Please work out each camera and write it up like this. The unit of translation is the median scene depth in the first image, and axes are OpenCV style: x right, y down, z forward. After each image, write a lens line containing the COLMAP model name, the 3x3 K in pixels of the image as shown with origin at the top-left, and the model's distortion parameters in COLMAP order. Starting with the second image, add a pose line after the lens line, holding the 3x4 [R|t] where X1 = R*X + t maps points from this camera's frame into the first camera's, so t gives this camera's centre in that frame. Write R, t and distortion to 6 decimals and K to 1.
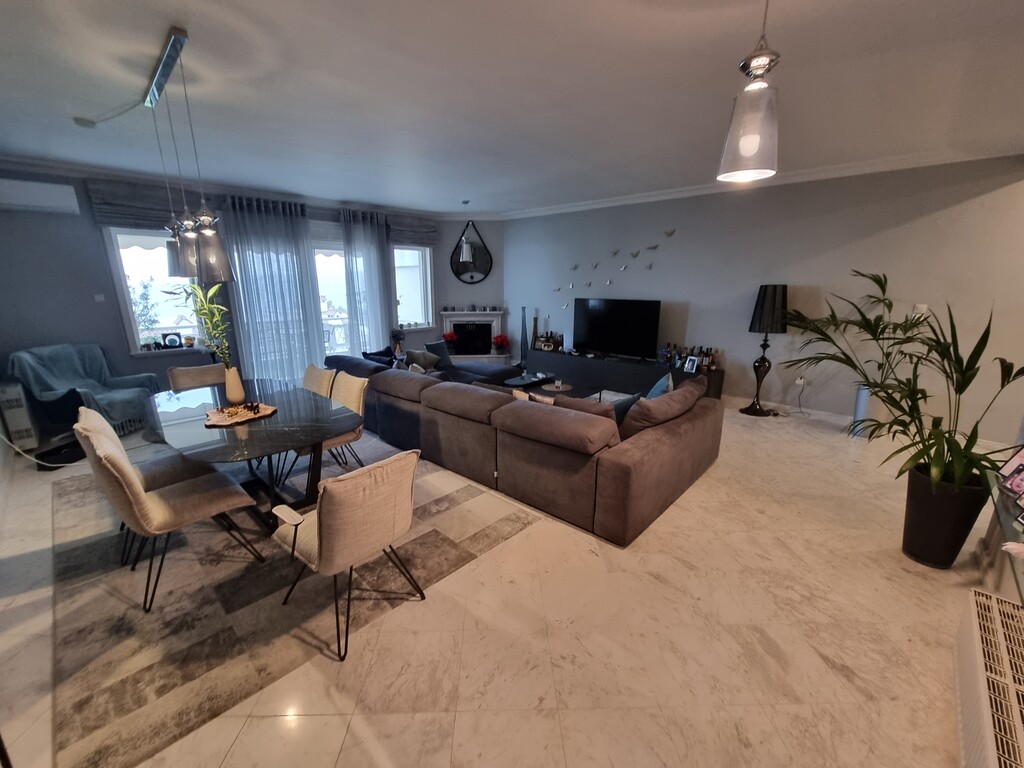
lens RADIAL K [[428.7, 0, 510.6], [0, 428.7, 387.3], [0, 0, 1]] dist [0.000179, 0.000146]
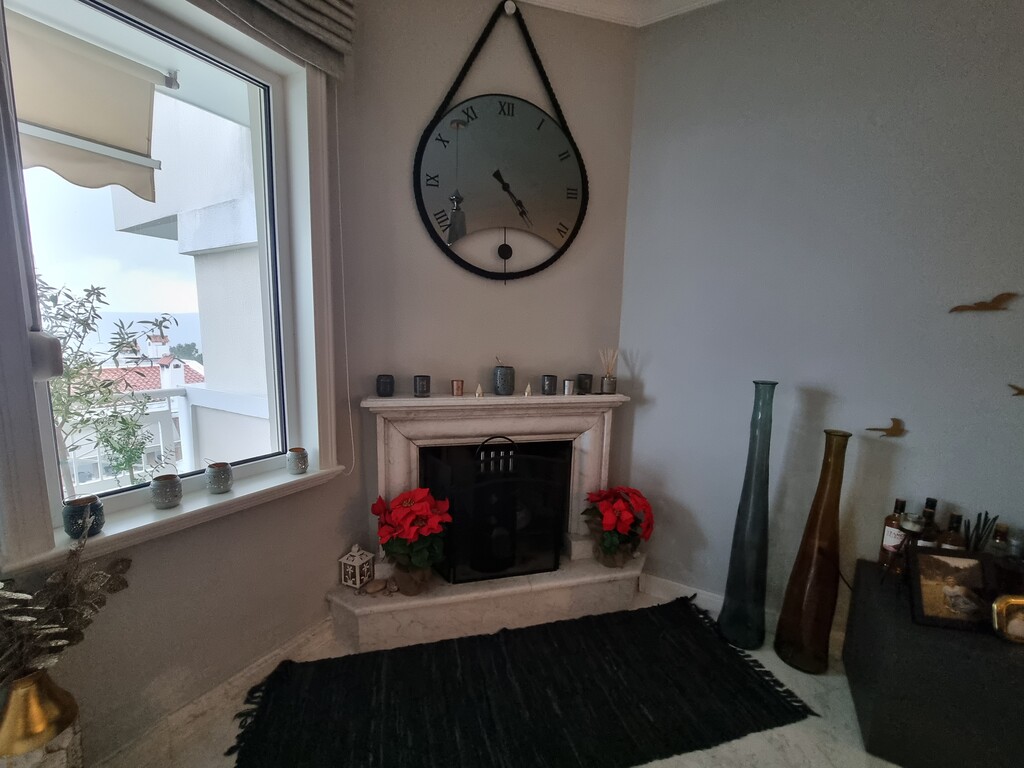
lens RADIAL K [[428.7, 0, 510.6], [0, 428.7, 387.3], [0, 0, 1]] dist [0.000179, 0.000146]
pose [[0.977696, -0.005462, 0.209956, -0.344860], [0.027271, 0.994500, -0.101121, -0.400657], [-0.208249, 0.104592, 0.972468, 1.963768]]
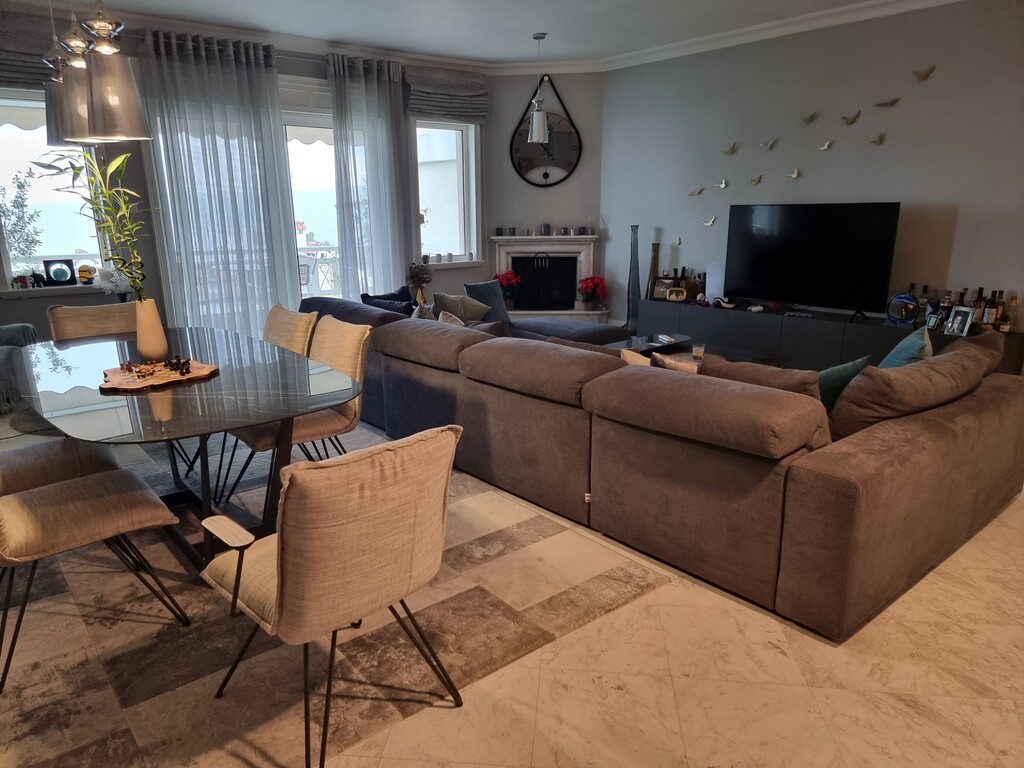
lens RADIAL K [[716.4, 0, 512.0], [0, 716.4, 384.0], [0, 0, 1]] dist [0.102810, -0.083882]
pose [[0.992043, 0.023453, -0.123699, -0.019660], [-0.022679, 0.999713, 0.007663, 0.048694], [0.123844, -0.004797, 0.992290, 0.054146]]
